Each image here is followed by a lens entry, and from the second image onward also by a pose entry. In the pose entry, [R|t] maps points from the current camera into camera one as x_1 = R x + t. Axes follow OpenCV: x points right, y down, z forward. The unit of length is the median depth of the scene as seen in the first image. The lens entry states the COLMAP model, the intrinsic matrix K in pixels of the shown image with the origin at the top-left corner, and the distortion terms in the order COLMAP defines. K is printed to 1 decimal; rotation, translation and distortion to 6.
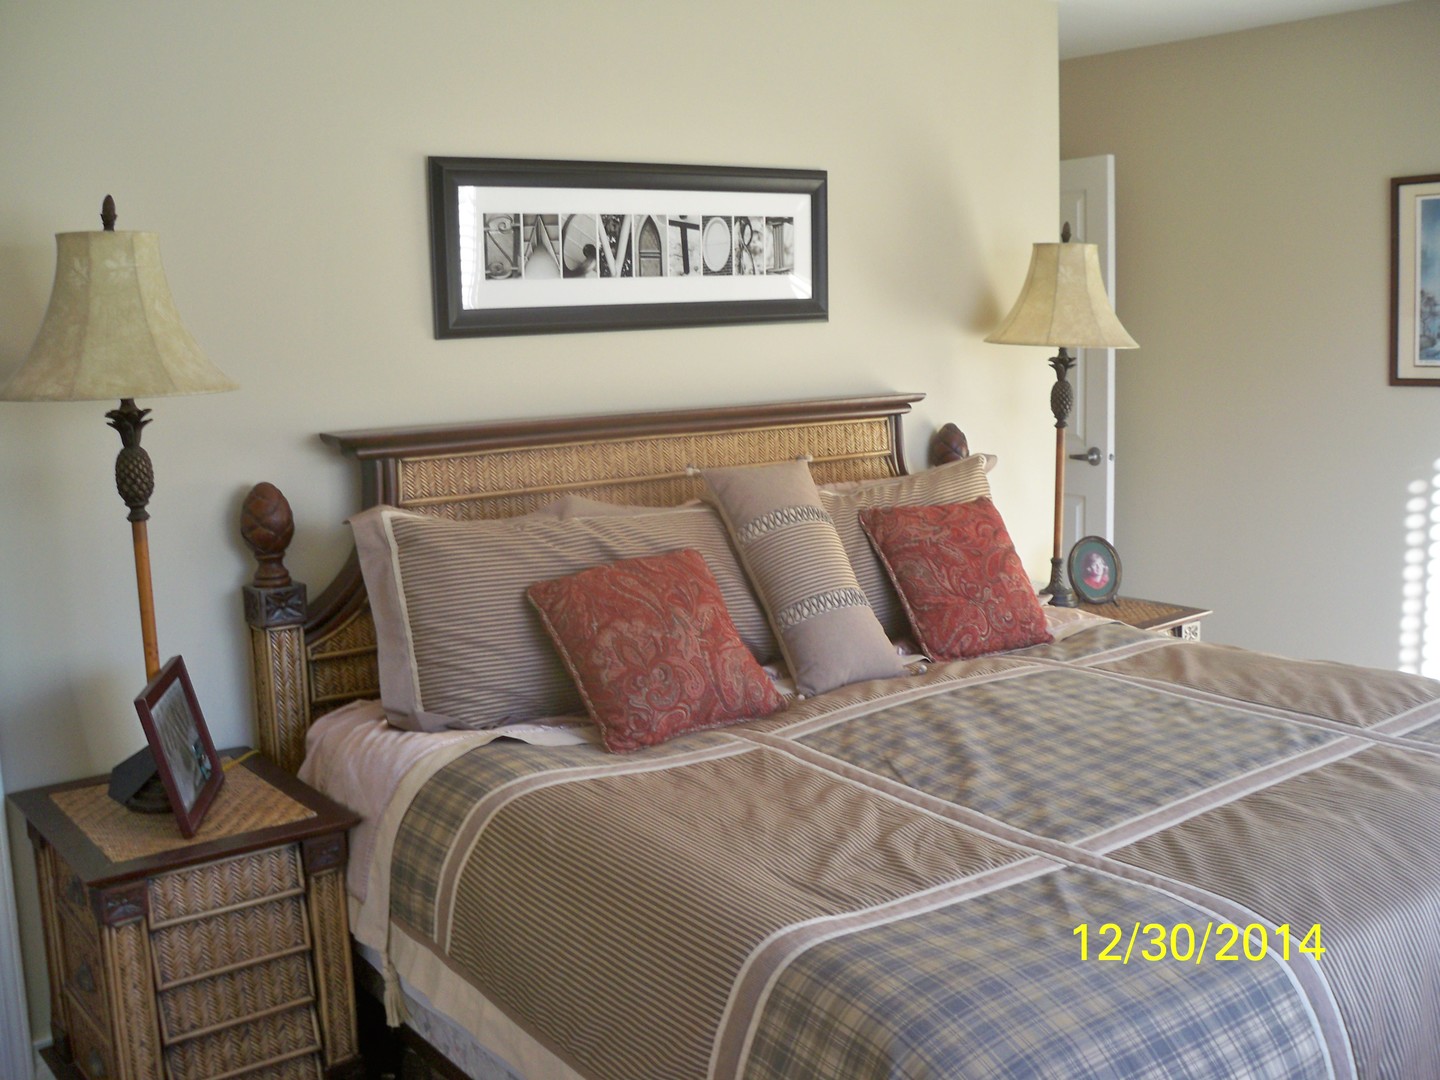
lens RADIAL K [[1449.6, 0, 720.0], [0, 1449.6, 540.0], [0, 0, 1]] dist [-0.112477, -0.003296]
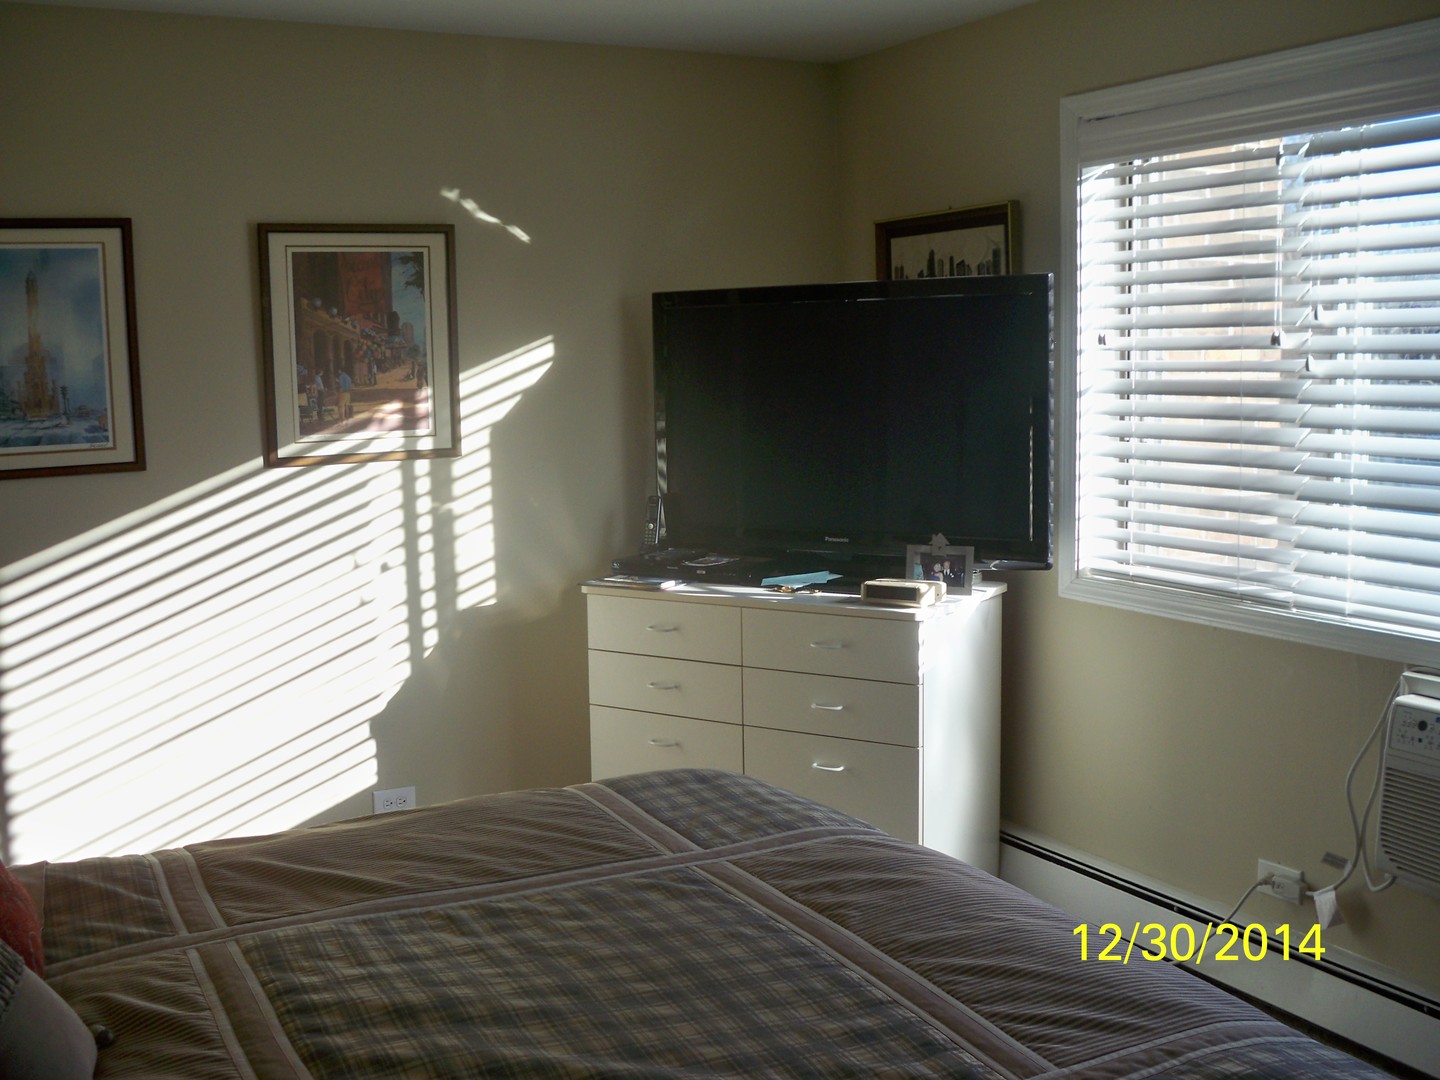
lens RADIAL K [[1449.6, 0, 720.0], [0, 1449.6, 540.0], [0, 0, 1]] dist [-0.112477, -0.003296]
pose [[0.216354, -0.105695, 0.970577, -0.383731], [0.172221, 0.982665, 0.068622, -0.113820], [-0.961005, 0.152307, 0.230806, 0.757411]]
